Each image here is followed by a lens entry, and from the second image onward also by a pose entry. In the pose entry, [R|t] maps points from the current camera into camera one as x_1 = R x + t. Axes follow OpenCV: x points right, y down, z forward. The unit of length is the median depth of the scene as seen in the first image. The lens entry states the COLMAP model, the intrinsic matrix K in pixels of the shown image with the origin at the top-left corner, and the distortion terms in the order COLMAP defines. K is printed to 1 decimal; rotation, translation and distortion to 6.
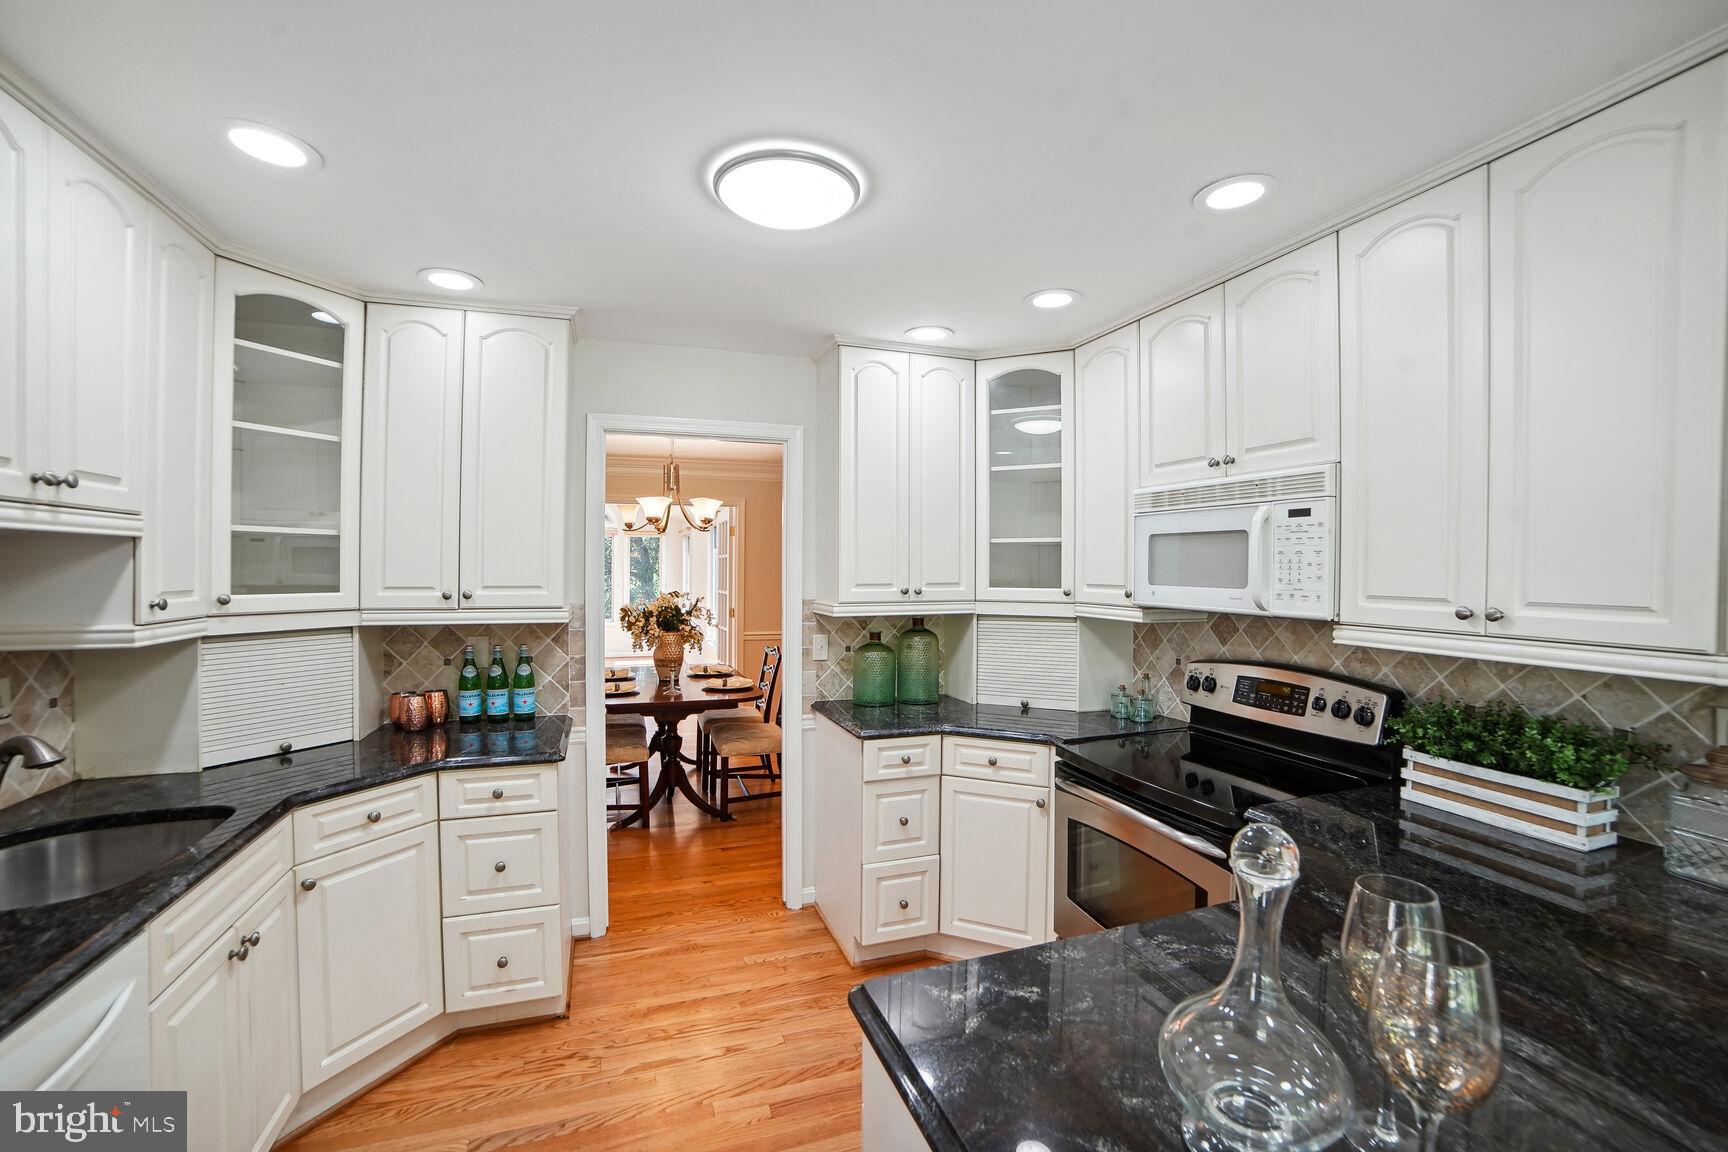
lens RADIAL K [[720.3, 0, 832.1], [0, 720.3, 566.2], [0, 0, 1]] dist [-0.060749, 0.002957]
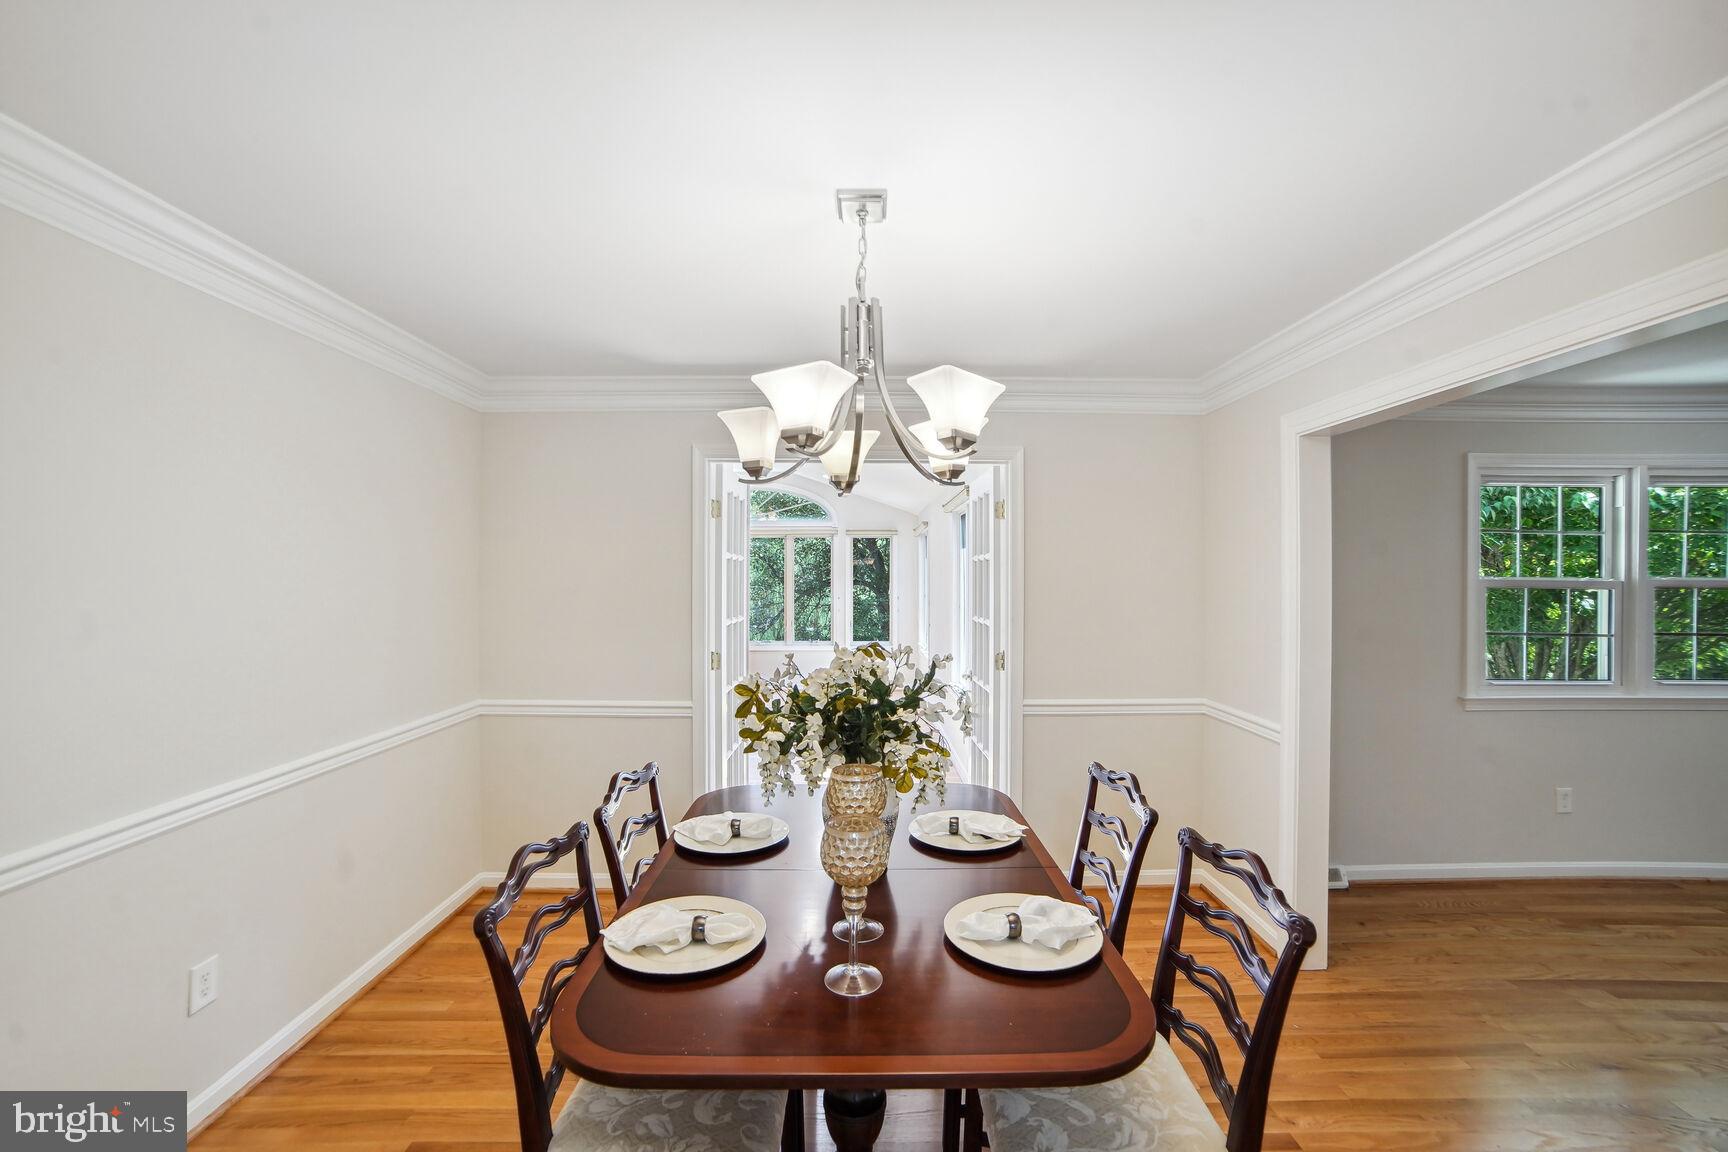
lens RADIAL K [[720.3, 0, 860.0], [0, 720.3, 574.3], [0, 0, 1]] dist [-0.060749, 0.002957]
pose [[0.957619, -0.002474, -0.288028, -0.185858], [0.002878, 0.999995, 0.000977, -0.001762], [0.288024, -0.001764, 0.957622, 1.005247]]
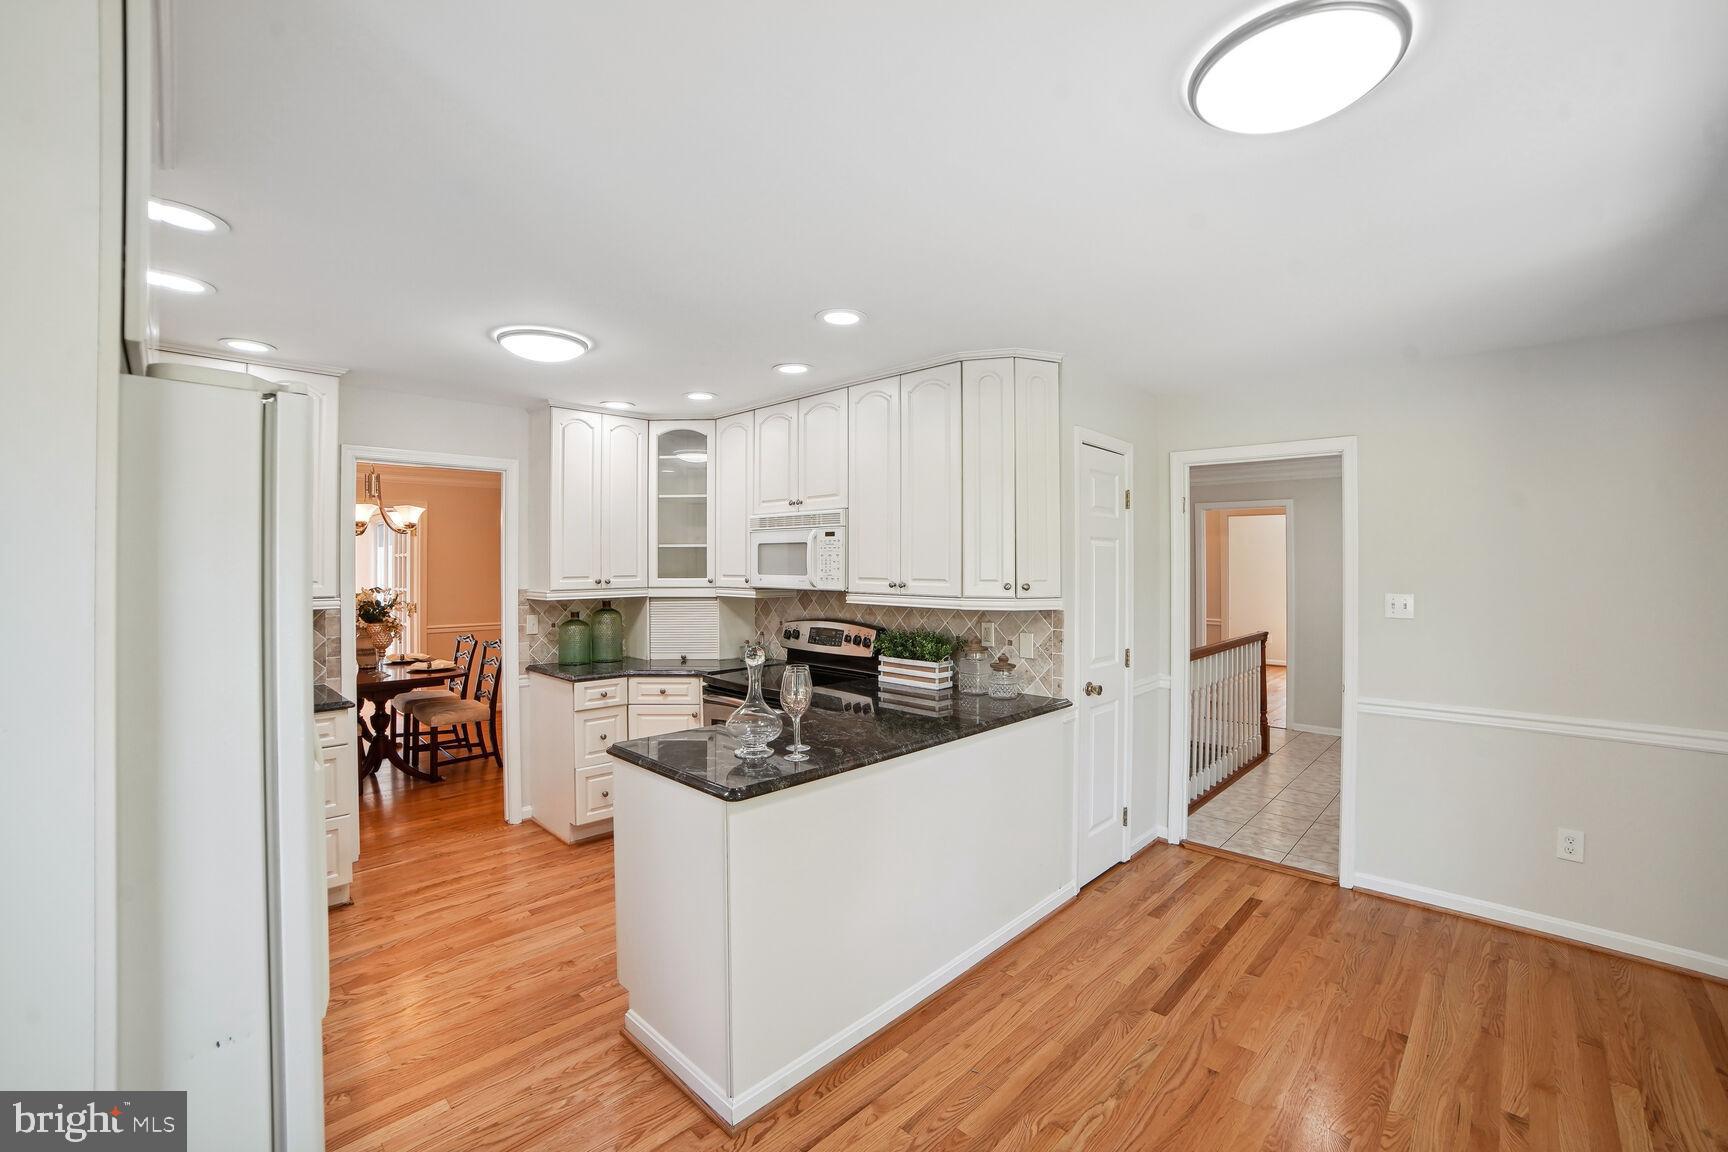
lens RADIAL K [[720.3, 0, 868.1], [0, 720.3, 562.8], [0, 0, 1]] dist [-0.060749, 0.002957]
pose [[0.872353, -0.007047, 0.488826, -0.129293], [0.005860, 0.999975, 0.003958, -0.004676], [-0.488842, -0.000589, 0.872372, -0.512367]]
